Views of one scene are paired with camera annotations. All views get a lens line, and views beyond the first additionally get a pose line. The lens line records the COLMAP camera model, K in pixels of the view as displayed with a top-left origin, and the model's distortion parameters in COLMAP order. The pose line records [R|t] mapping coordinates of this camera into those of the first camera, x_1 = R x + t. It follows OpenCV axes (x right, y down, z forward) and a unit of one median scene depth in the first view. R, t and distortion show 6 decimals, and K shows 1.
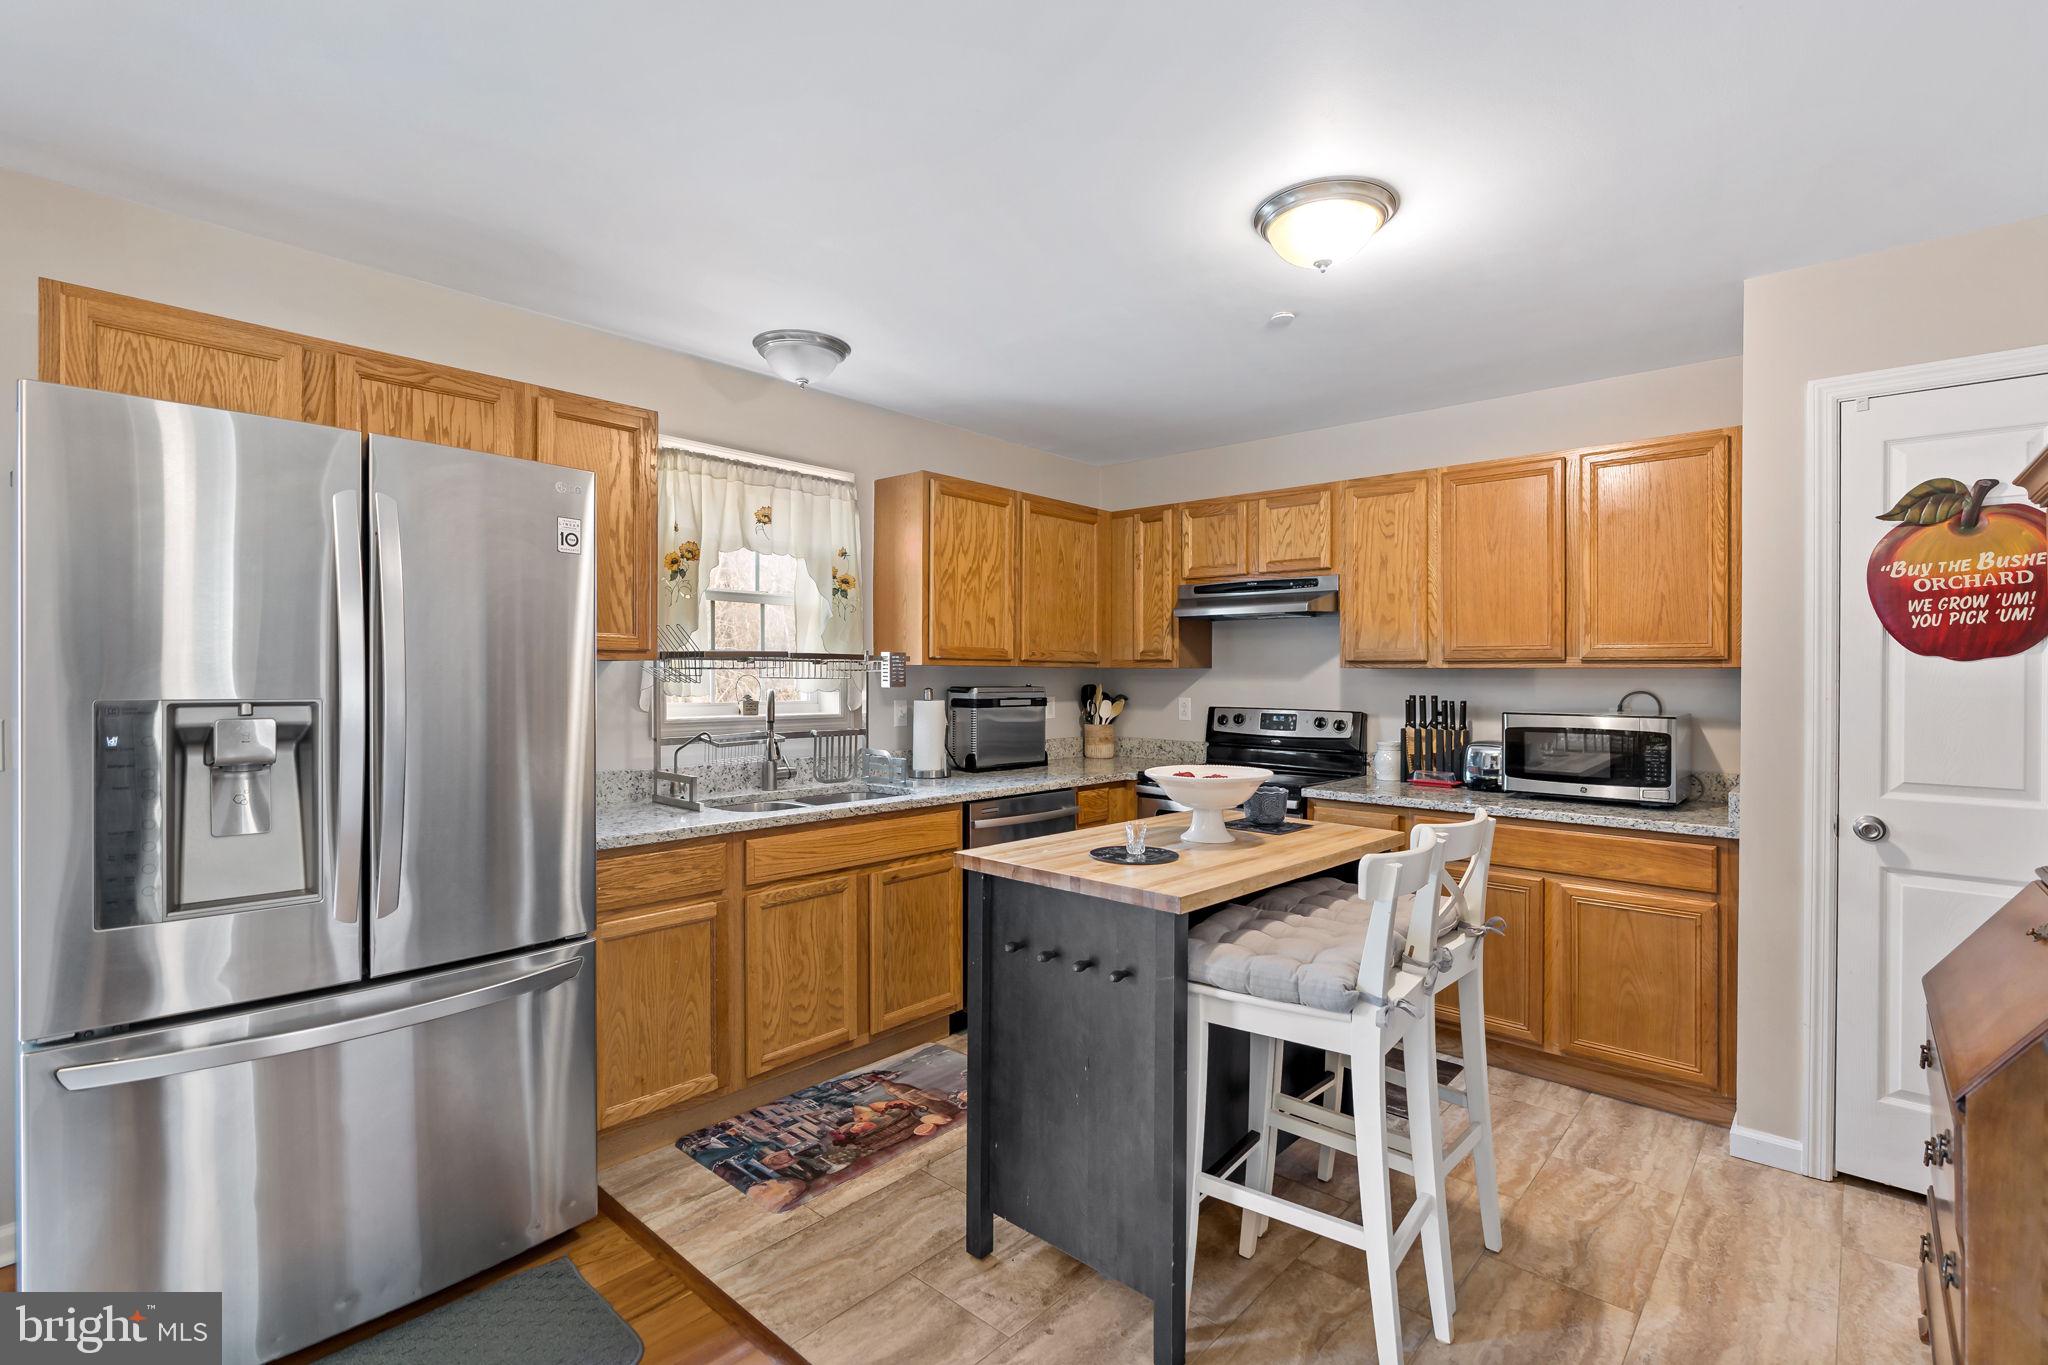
lens RADIAL K [[929.3, 0, 1026.4], [0, 929.3, 665.2], [0, 0, 1]] dist [-0.012494, 0.004182]
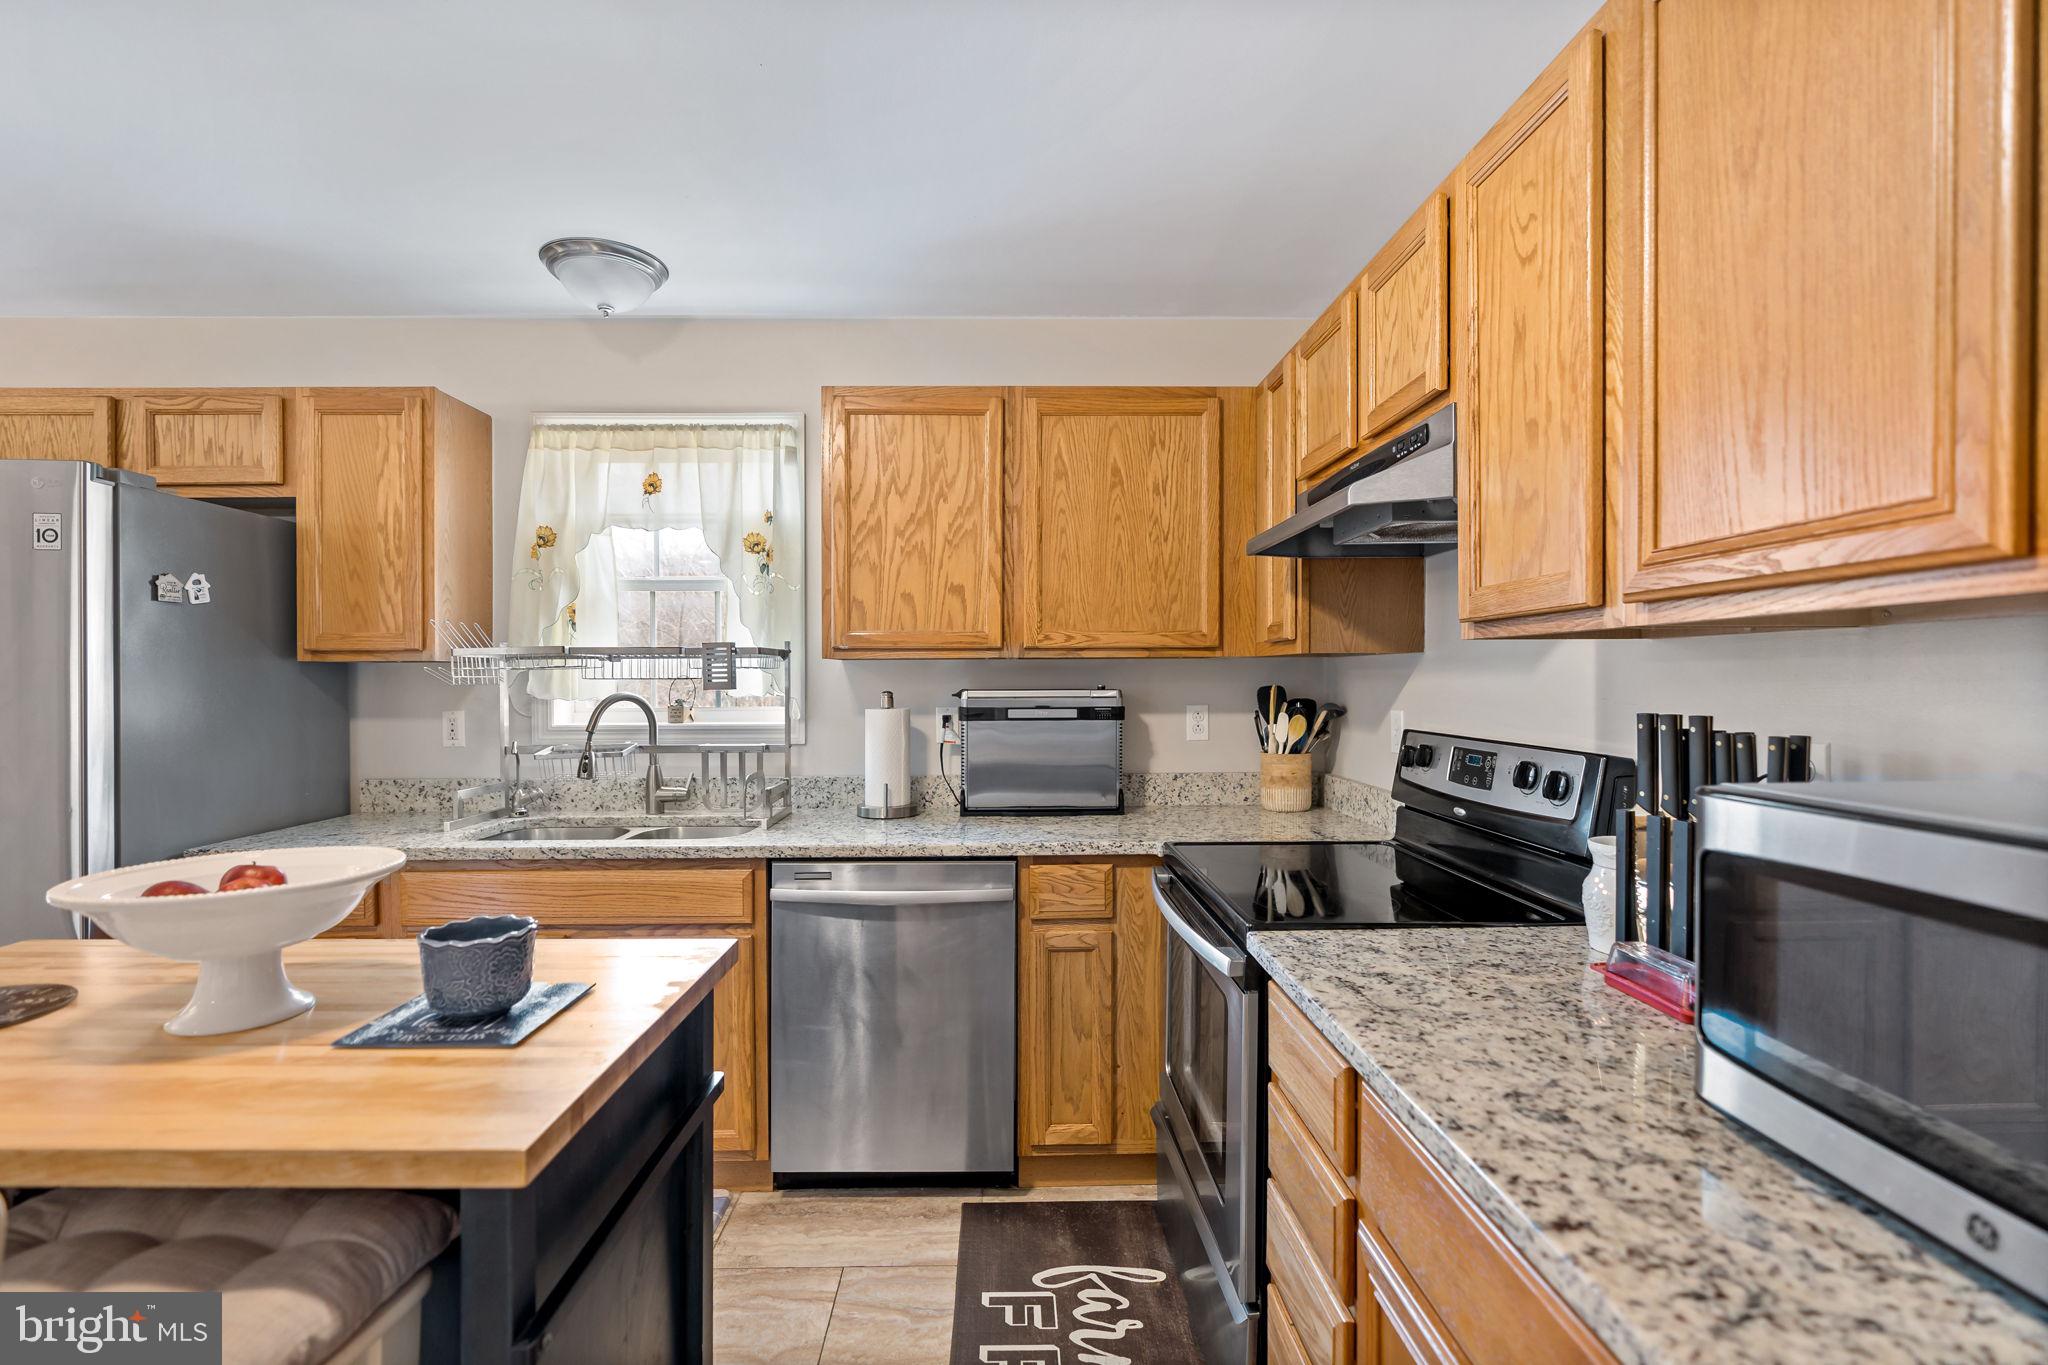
lens RADIAL K [[929.3, 0, 1016.9], [0, 929.3, 683.3], [0, 0, 1]] dist [-0.012494, 0.004182]
pose [[0.687147, -0.005917, -0.726495, 0.532315], [0.016415, 0.999838, 0.007383, 0.016305], [0.726333, -0.016998, 0.687133, 0.643328]]
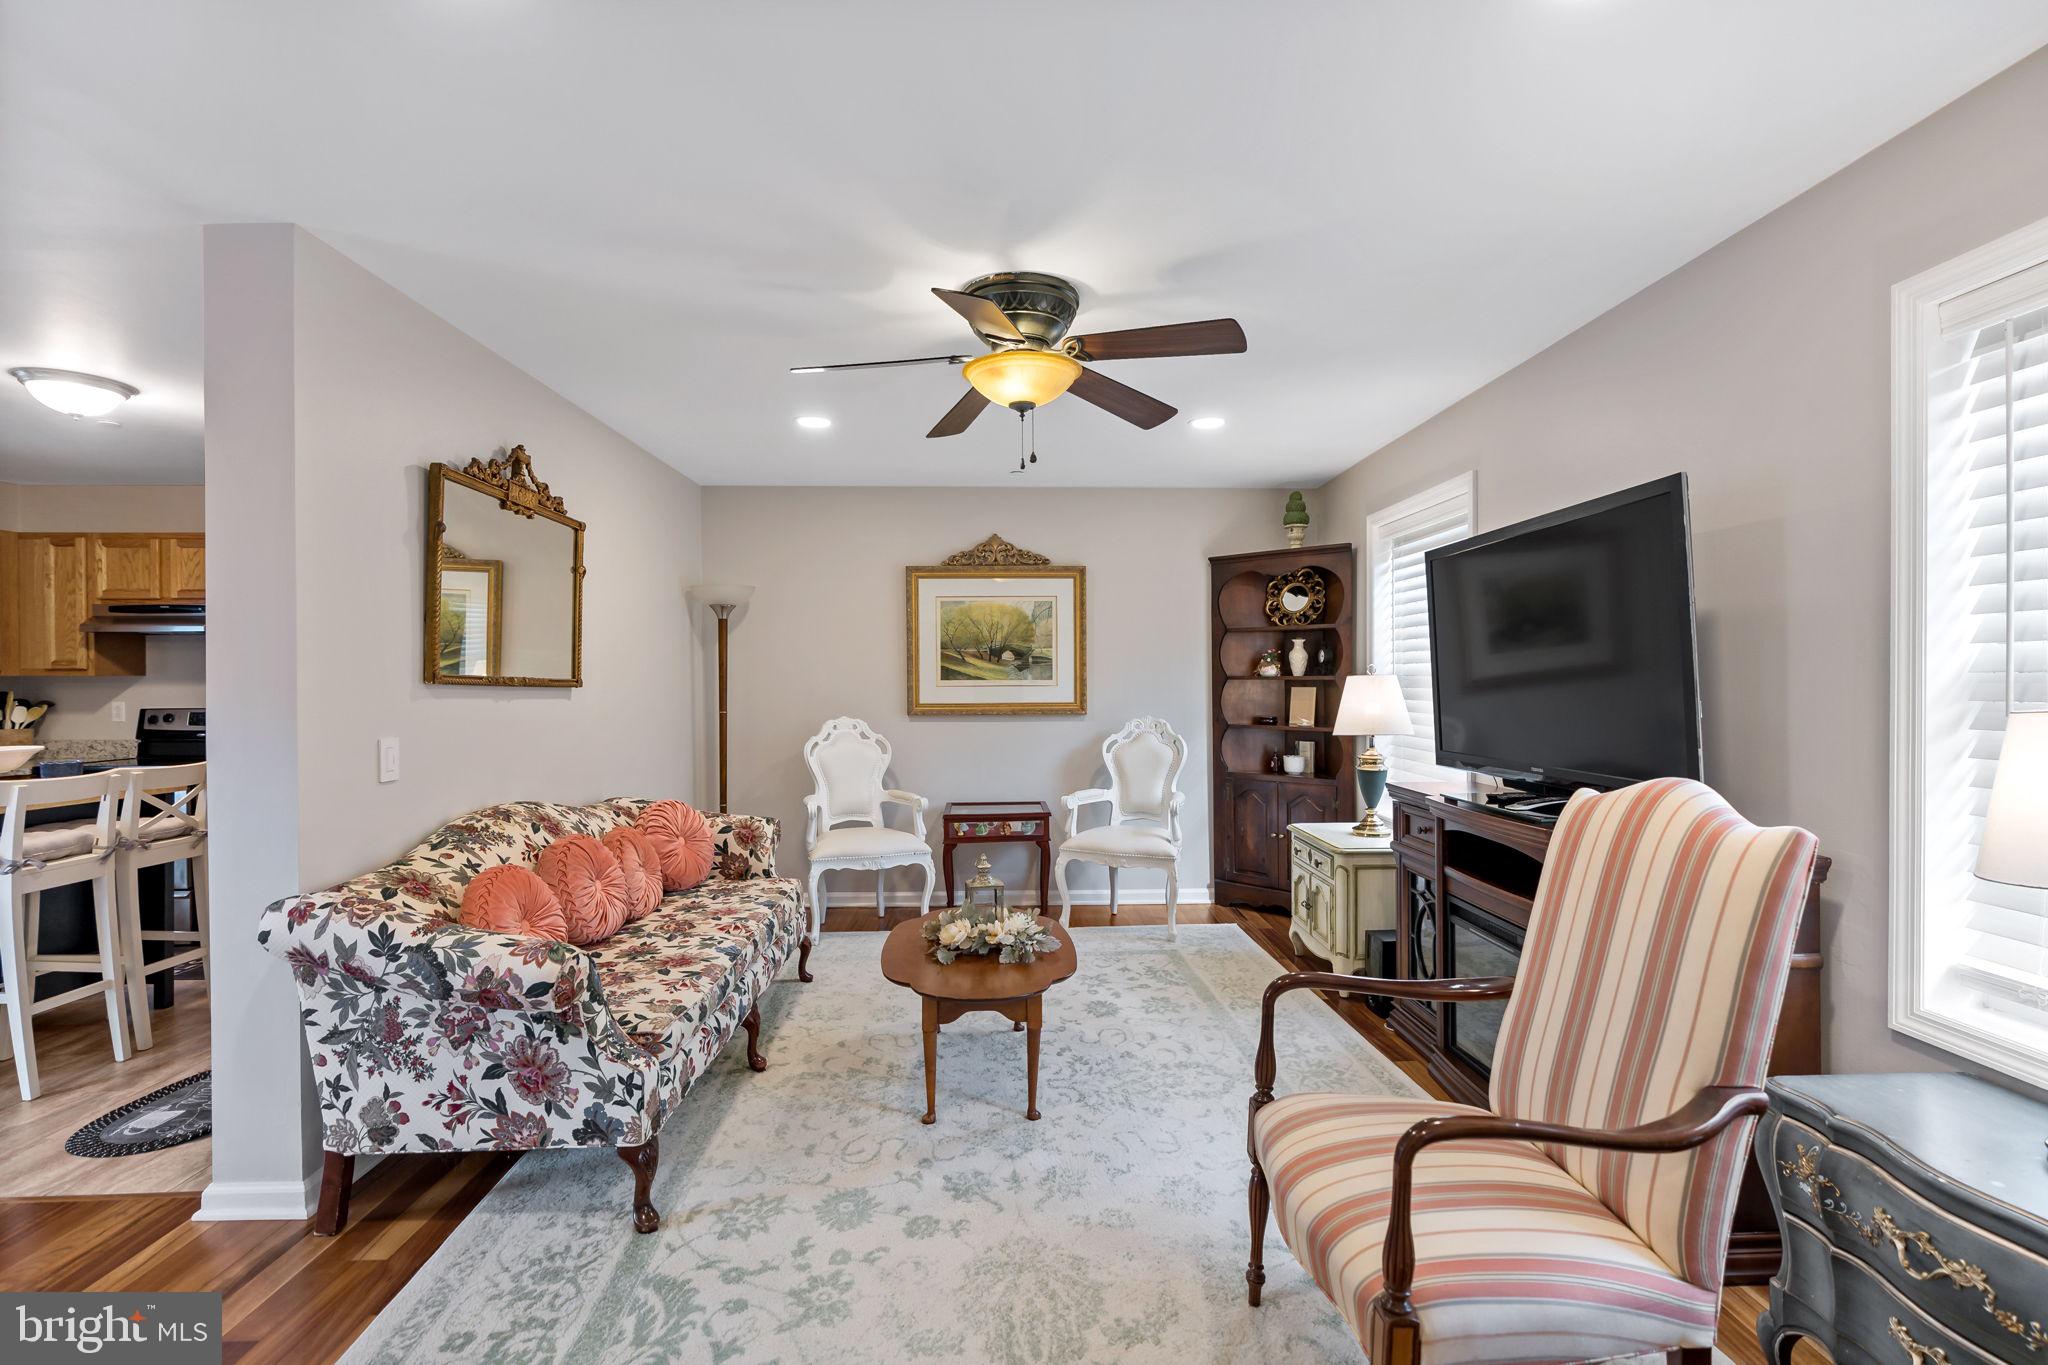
lens RADIAL K [[929.3, 0, 1030.6], [0, 929.3, 670.9], [0, 0, 1]] dist [-0.012494, 0.004182]
pose [[0.727402, -0.004599, 0.686196, 0.276028], [0.003084, 0.999989, 0.003433, -0.004460], [-0.686204, -0.000380, 0.727409, -0.768030]]
